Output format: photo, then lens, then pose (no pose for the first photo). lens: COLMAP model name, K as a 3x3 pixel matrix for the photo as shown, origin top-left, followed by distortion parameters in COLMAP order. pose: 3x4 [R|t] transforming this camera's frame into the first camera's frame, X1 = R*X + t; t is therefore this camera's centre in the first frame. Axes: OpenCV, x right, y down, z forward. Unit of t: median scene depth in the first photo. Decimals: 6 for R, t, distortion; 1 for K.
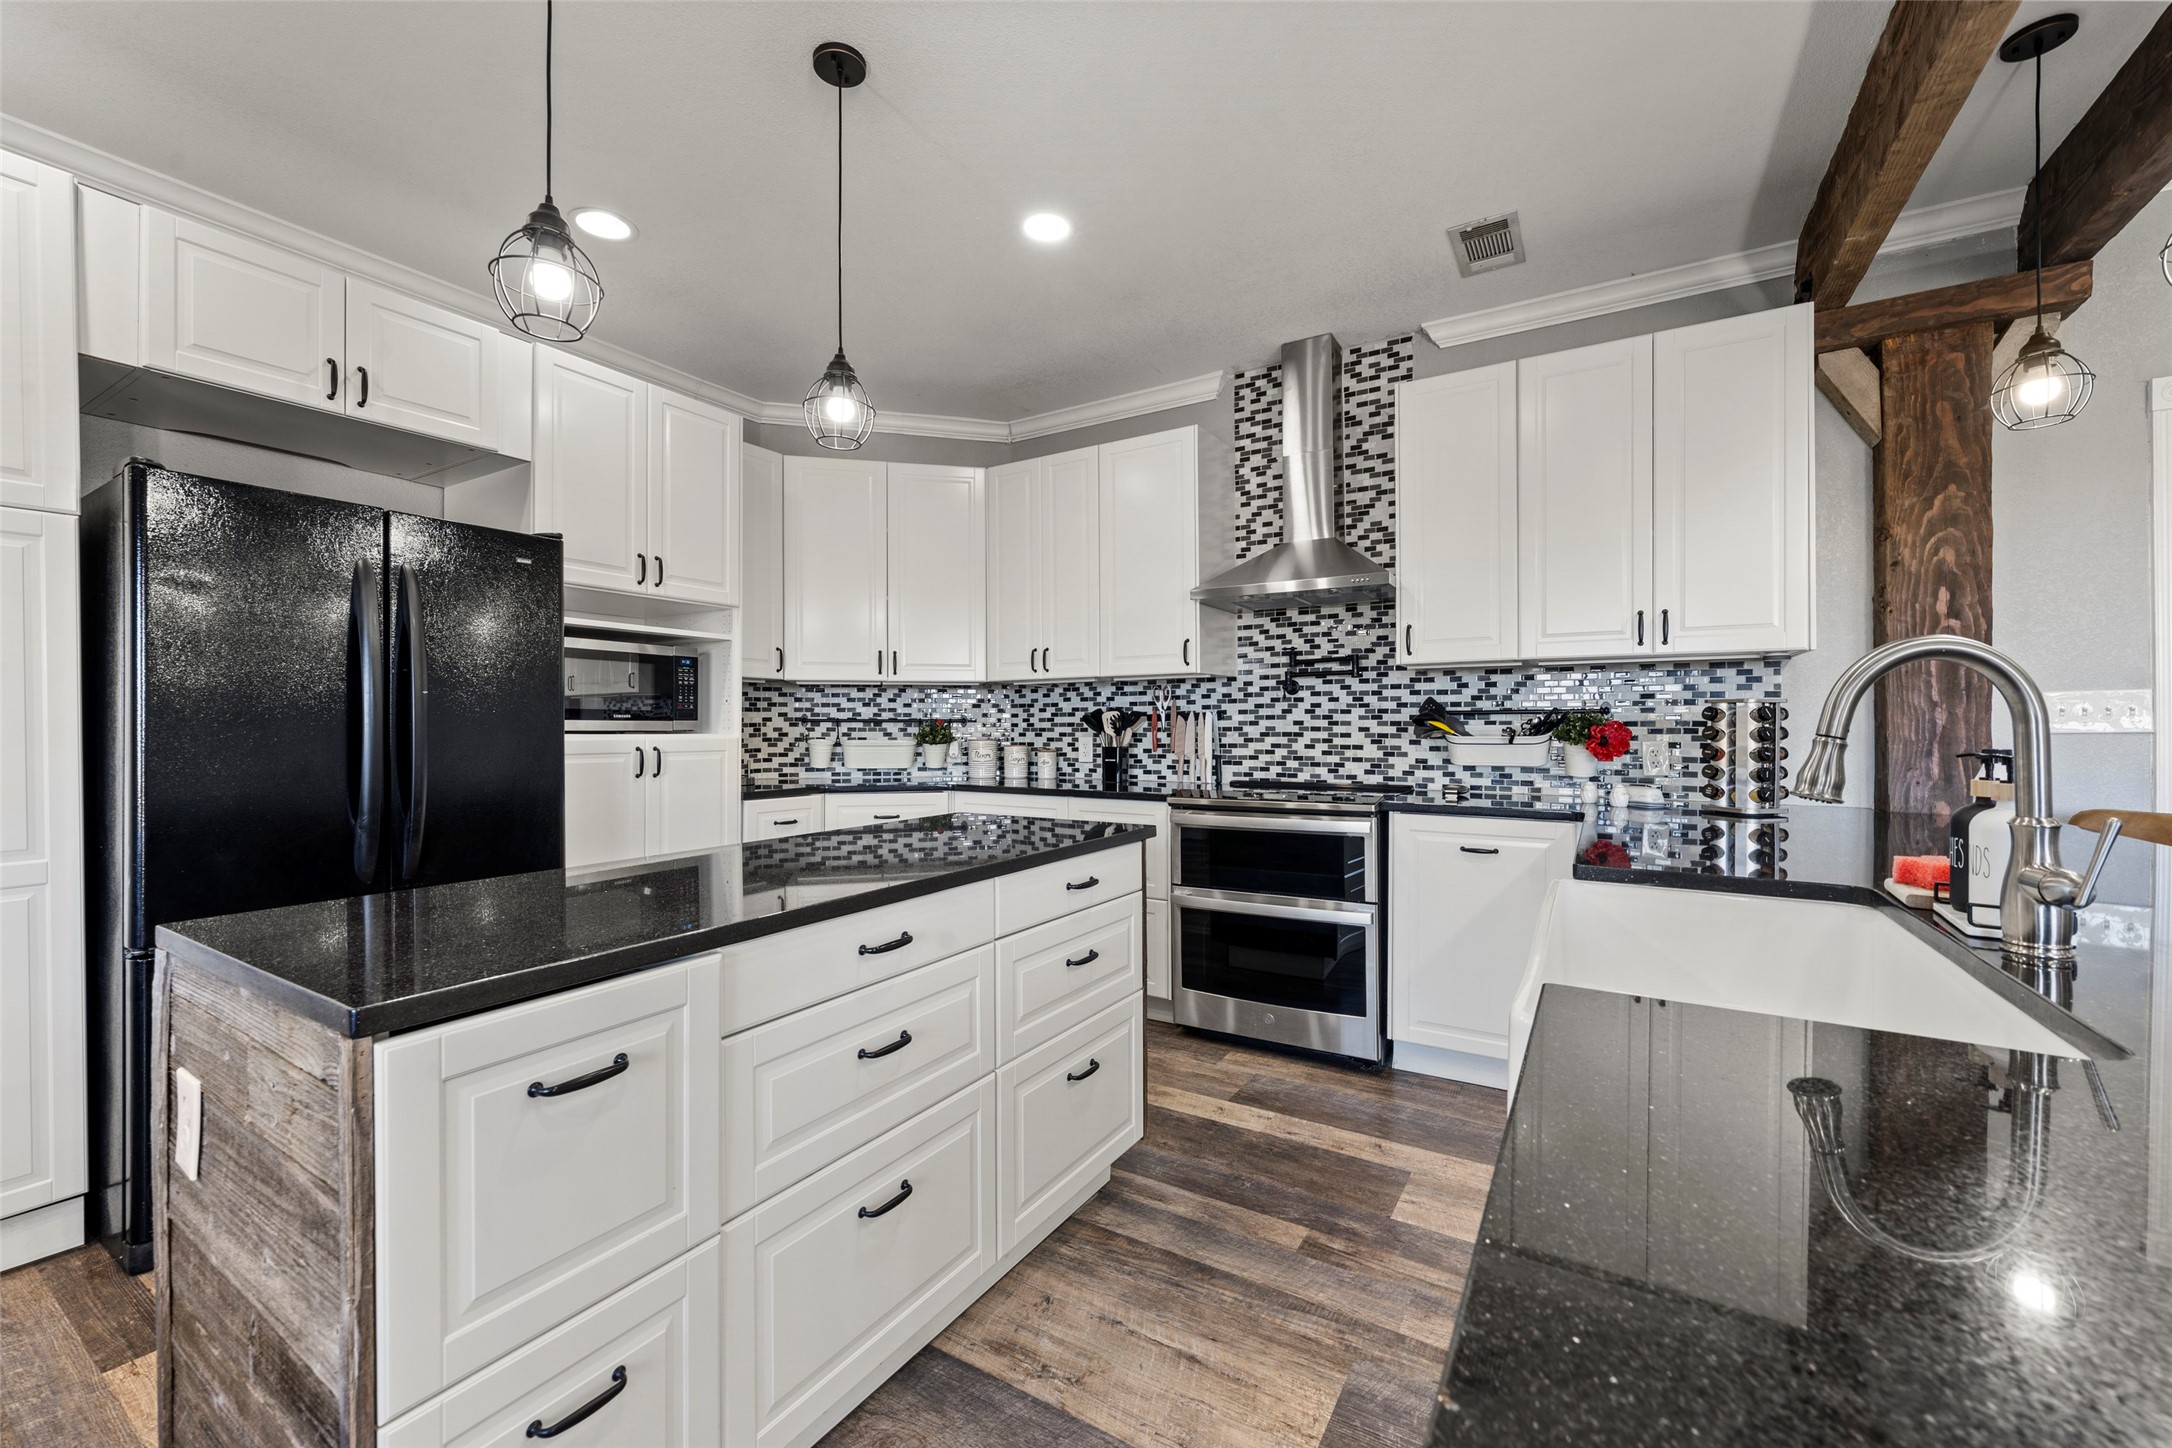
lens RADIAL K [[855.2, 0, 1083.4], [0, 855.2, 728.1], [0, 0, 1]] dist [-0.000784, -0.000463]
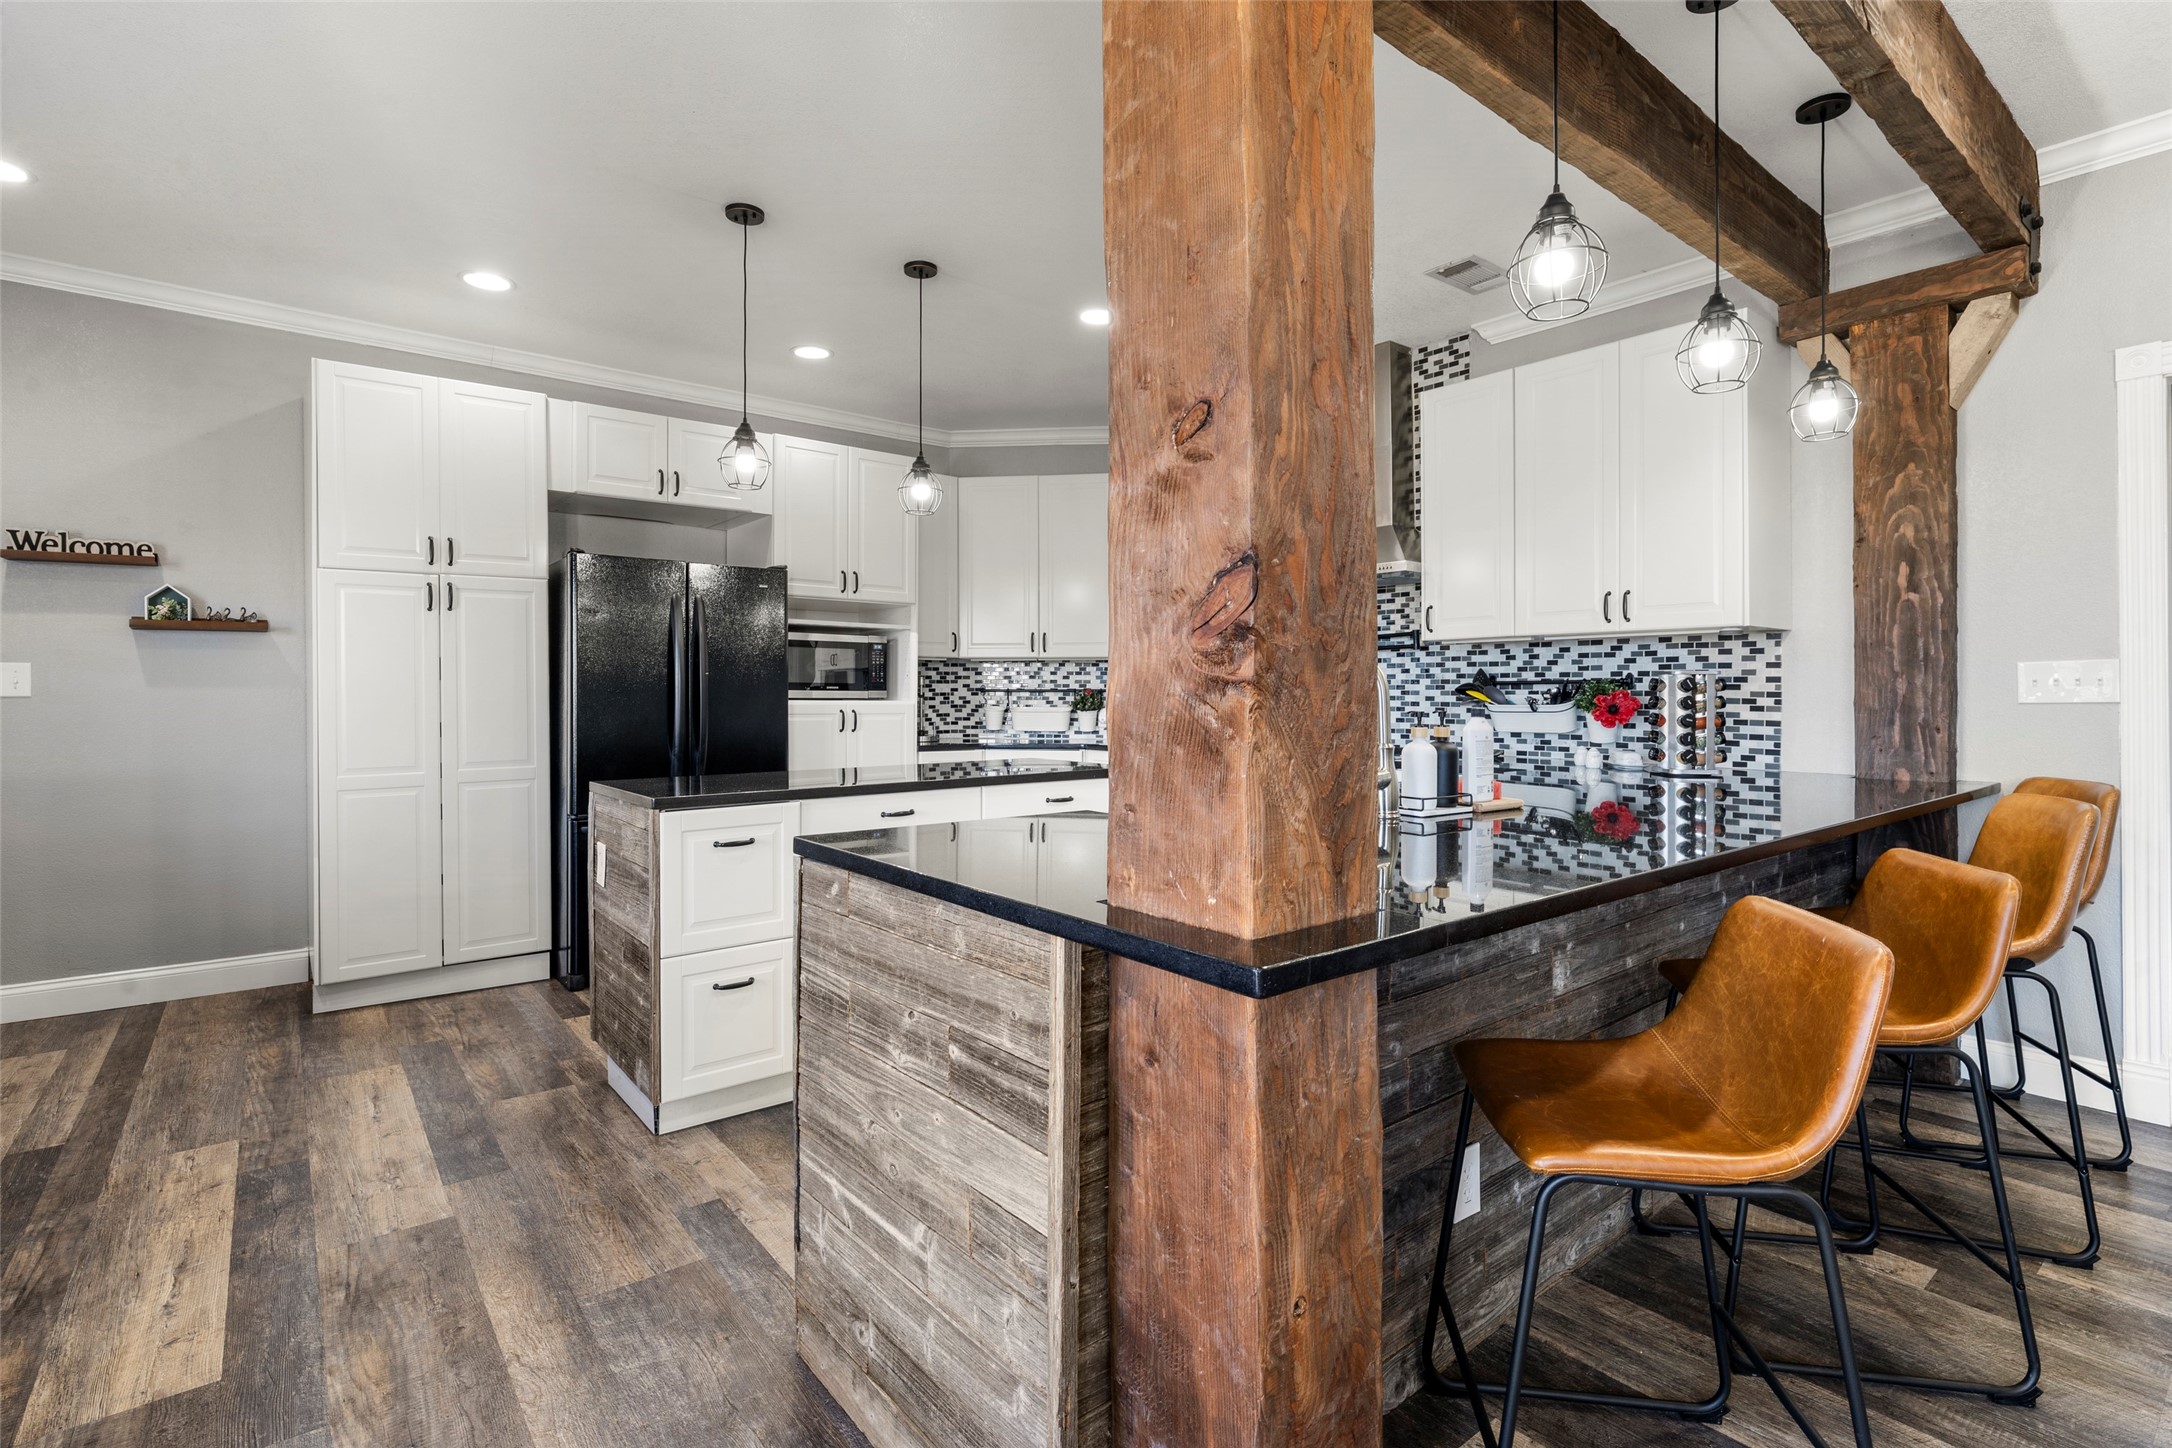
lens RADIAL K [[1022.2, 0, 1088.5], [0, 1022.2, 706.7], [0, 0, 1]] dist [-0.001181, -0.000323]
pose [[0.941424, 0.004737, -0.337193, 0.395964], [-0.002057, 0.999963, 0.008306, 0.002271], [0.337220, -0.007126, 0.941399, -0.407505]]
